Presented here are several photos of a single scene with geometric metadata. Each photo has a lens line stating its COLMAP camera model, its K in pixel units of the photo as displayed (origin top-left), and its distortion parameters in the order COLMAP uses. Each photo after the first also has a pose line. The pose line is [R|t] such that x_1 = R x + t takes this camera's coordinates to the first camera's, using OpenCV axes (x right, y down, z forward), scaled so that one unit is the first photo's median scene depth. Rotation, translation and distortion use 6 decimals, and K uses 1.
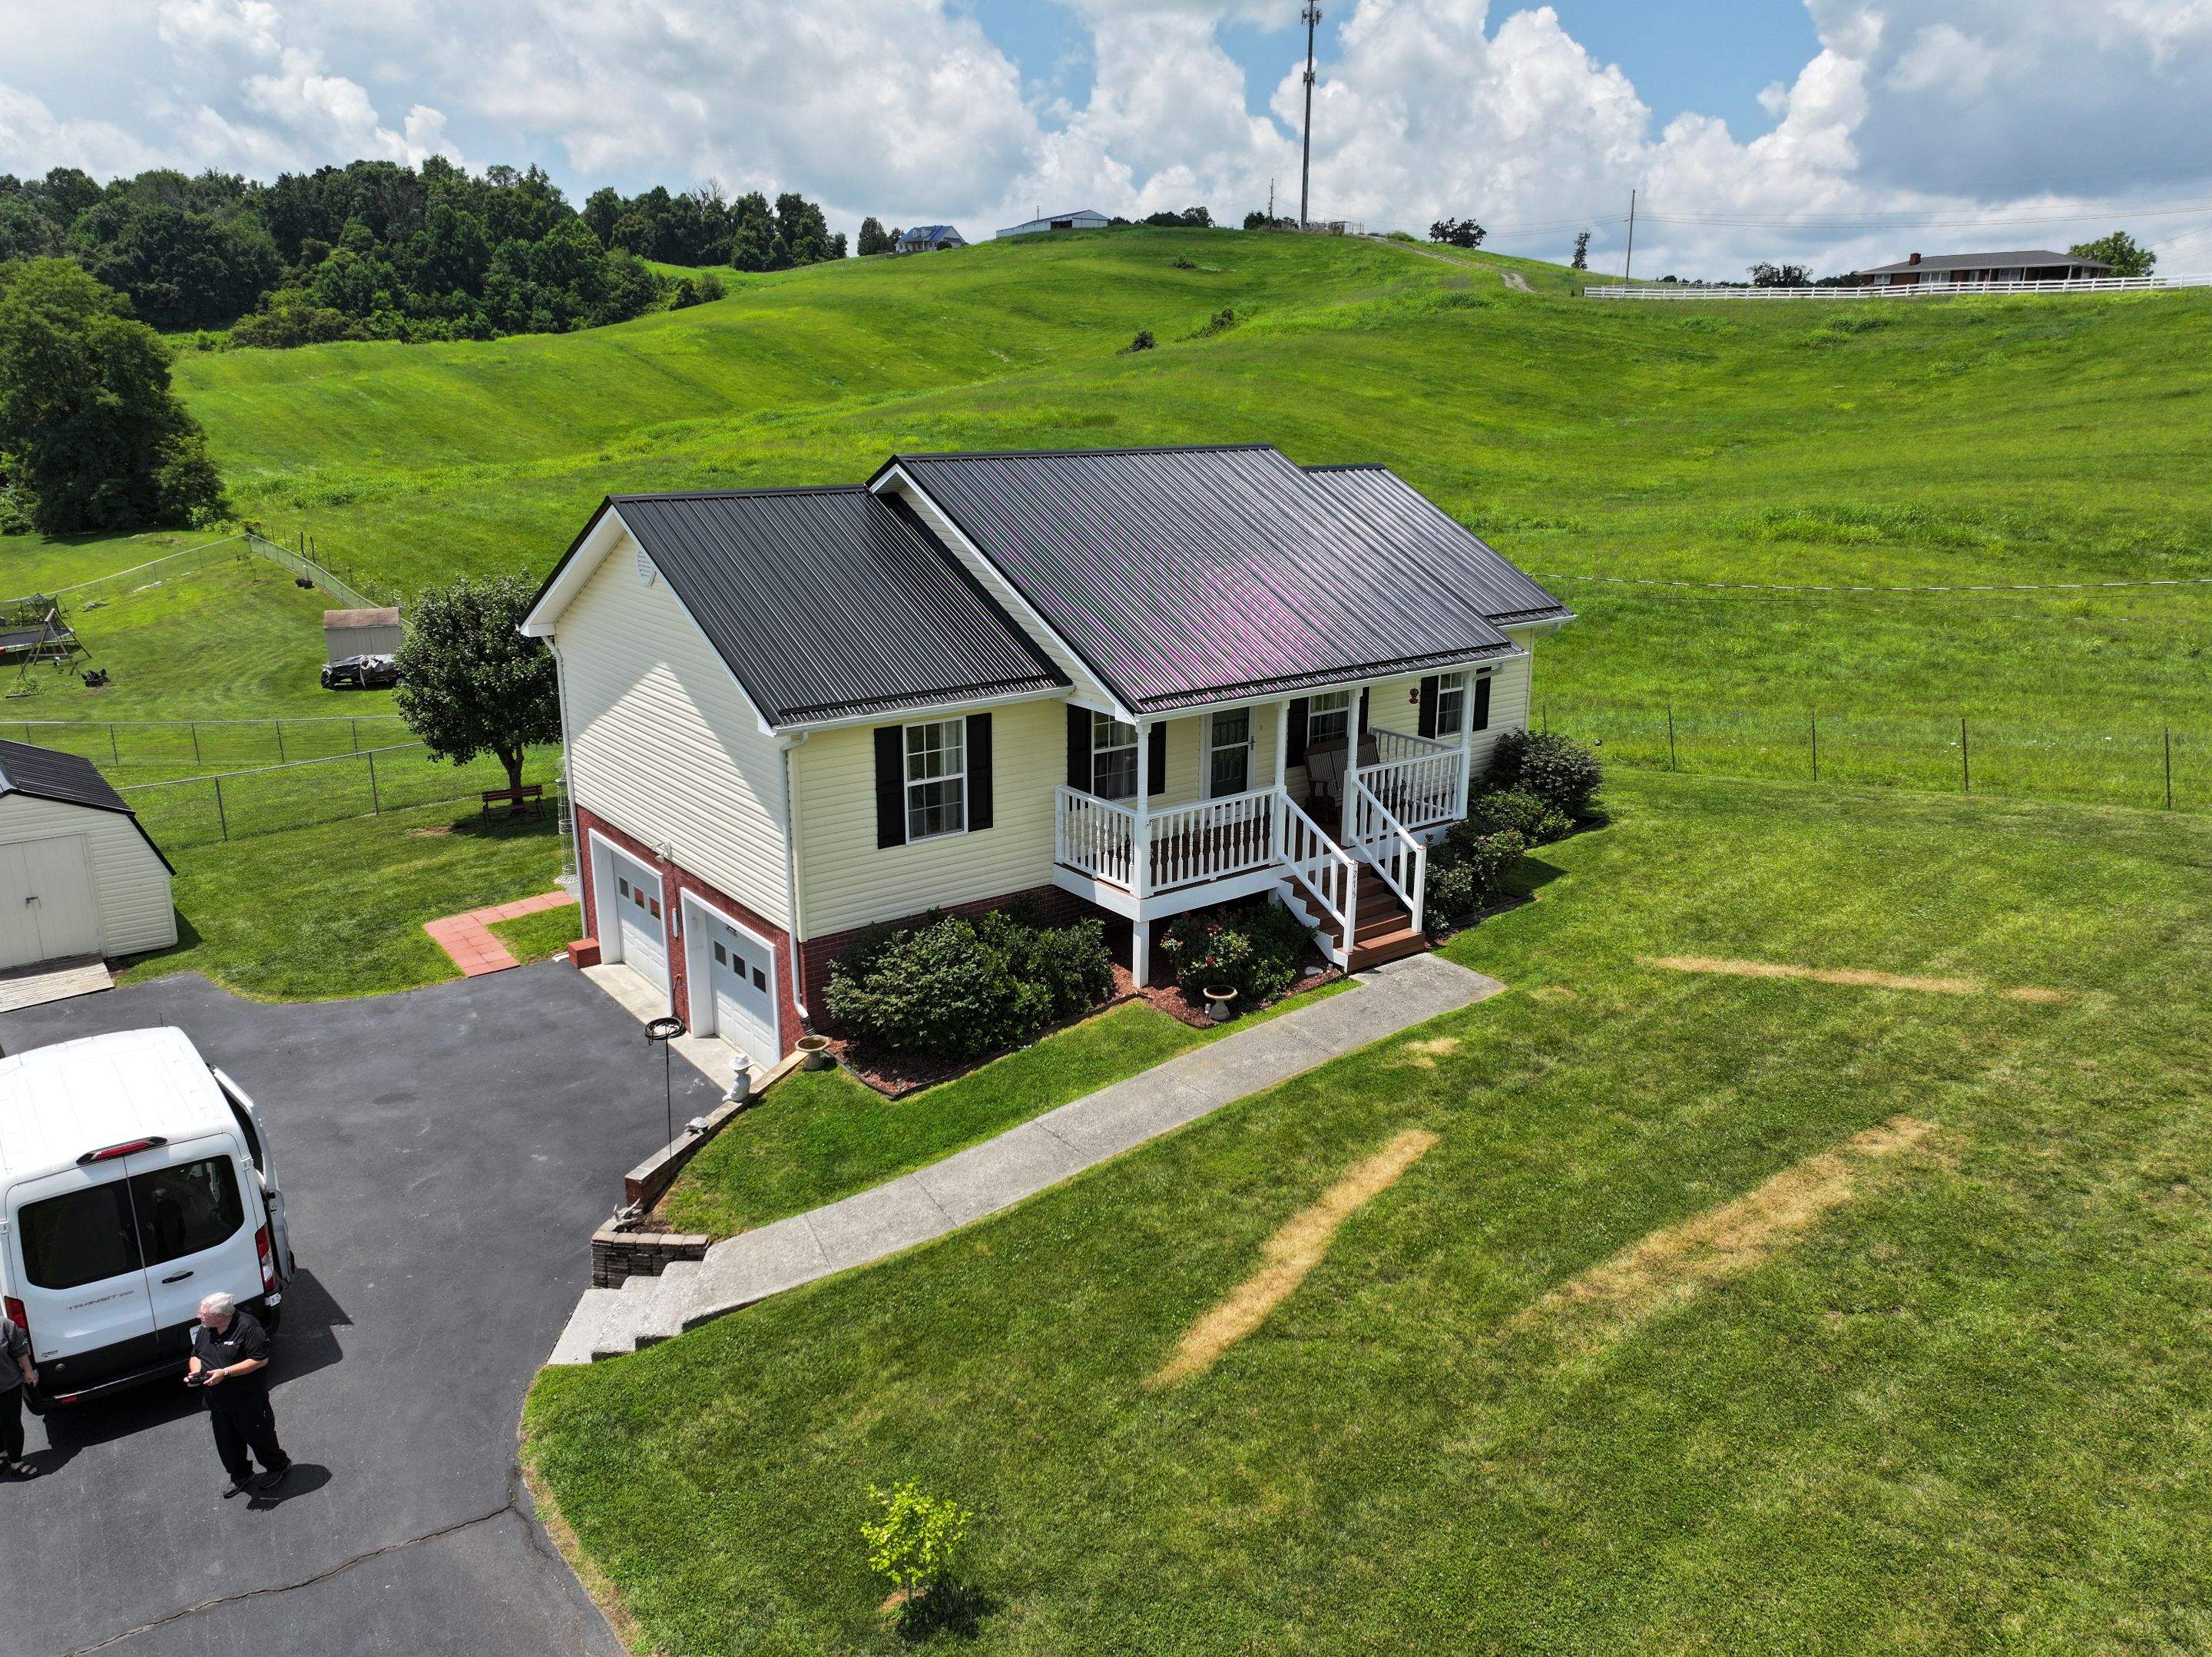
lens RADIAL K [[1553.0, 0, 1105.9], [0, 1553.0, 822.6], [0, 0, 1]] dist [-0.007303, 0.026823]
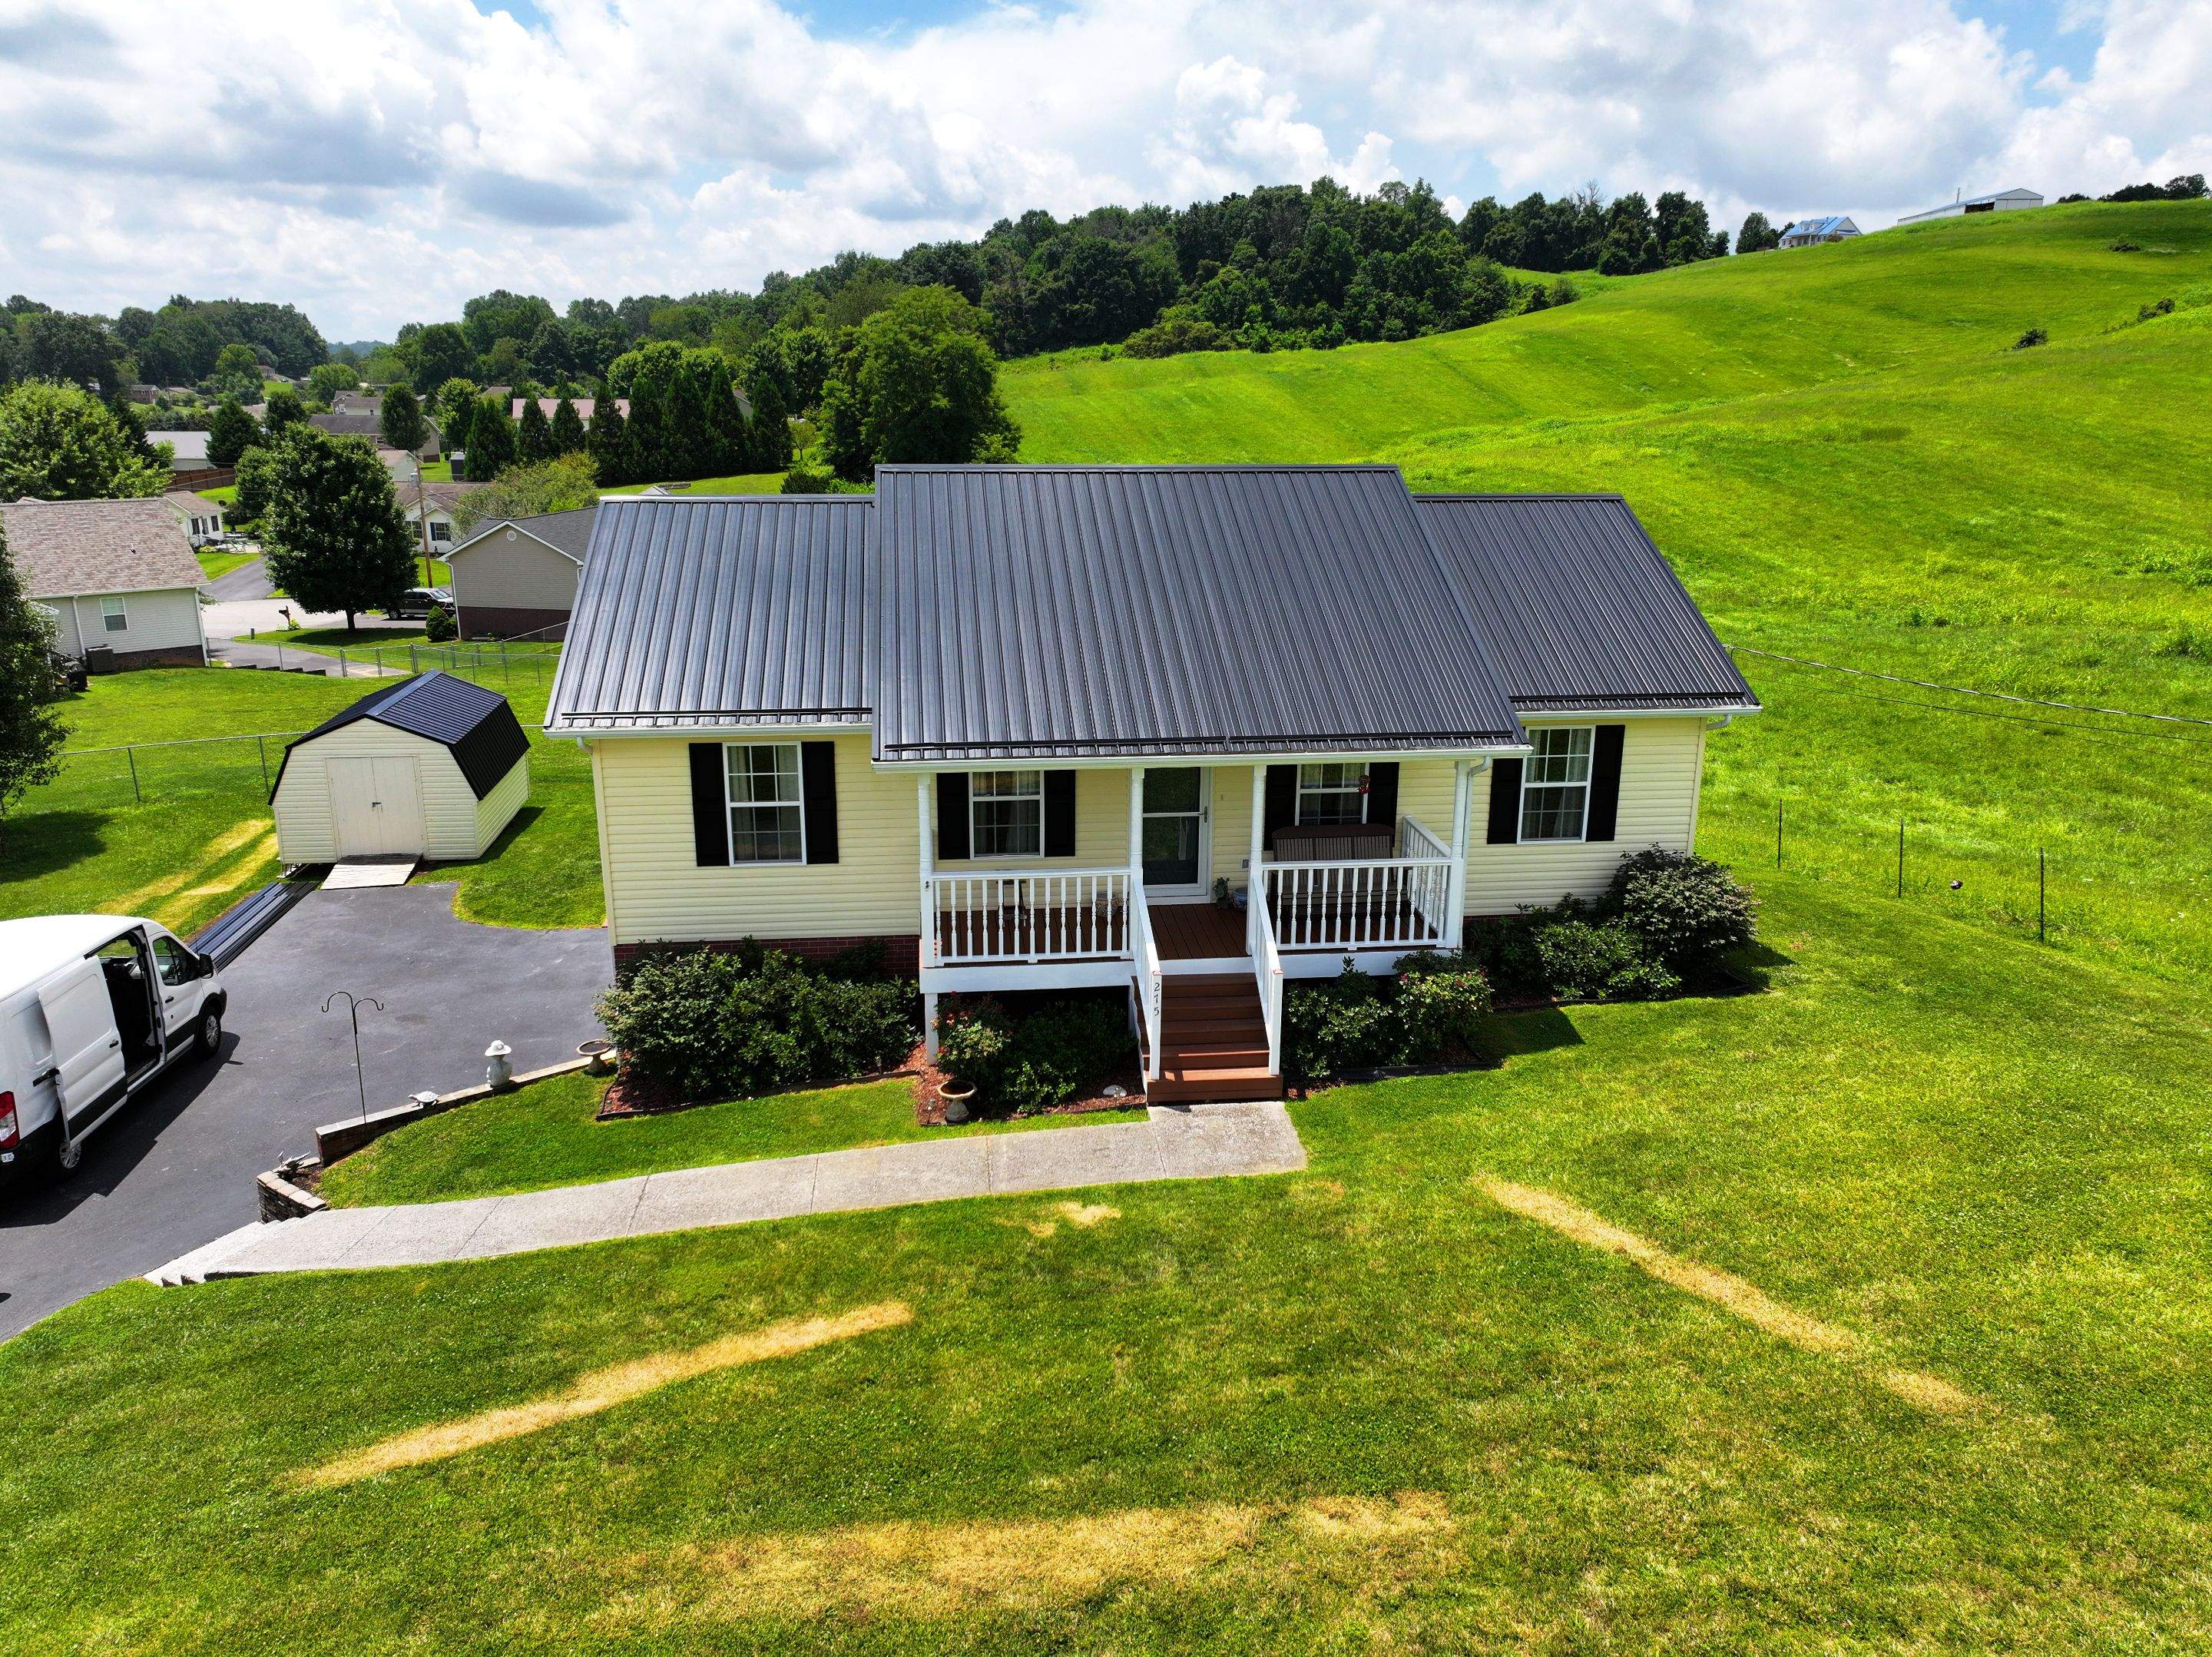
lens RADIAL K [[1553.0, 0, 1105.9], [0, 1553.0, 822.6], [0, 0, 1]] dist [-0.007303, 0.026823]
pose [[0.858037, 0.141257, -0.493780, 0.323971], [-0.143176, 0.989107, 0.034161, -0.047142], [0.493227, 0.041386, 0.868916, 0.162385]]
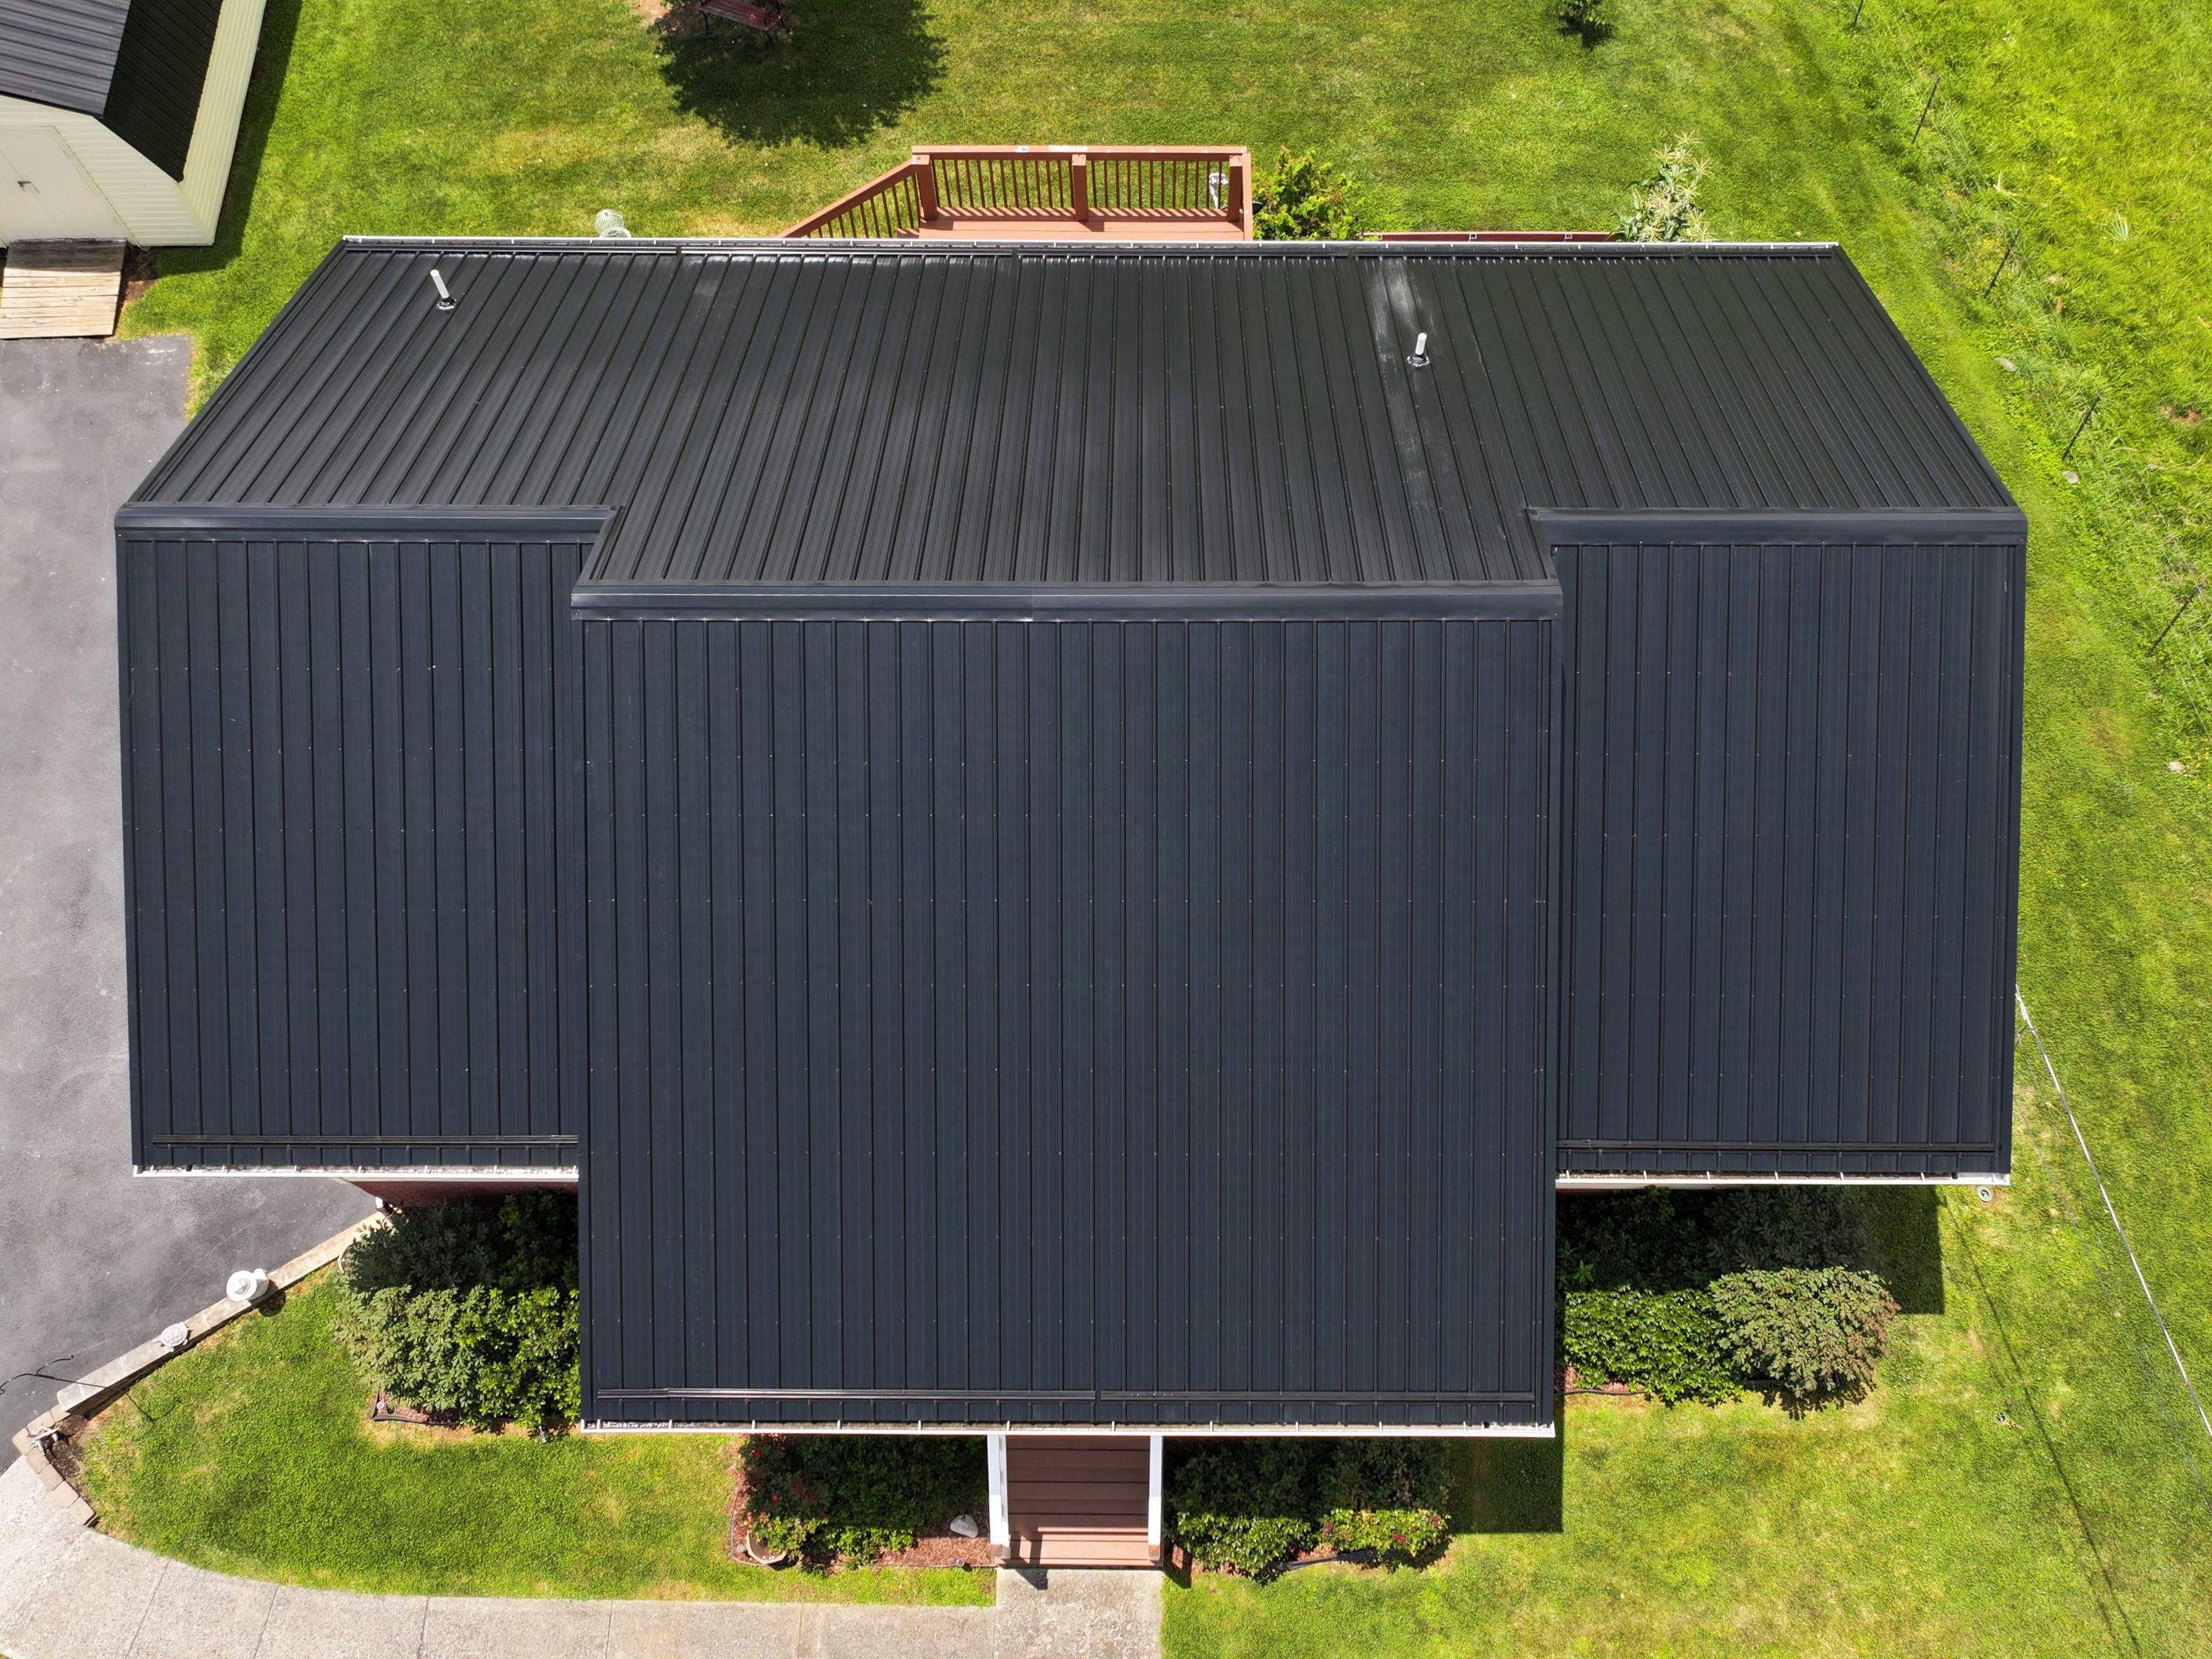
lens RADIAL K [[1873.9, 0, 1148.7], [0, 1873.9, 786.9], [0, 0, 1]] dist [-0.000747, 0.020332]
pose [[0.788862, 0.559239, -0.254849, 0.140871], [-0.162308, 0.589537, 0.791267, -0.480314], [0.592750, -0.582836, 0.555832, 0.479840]]
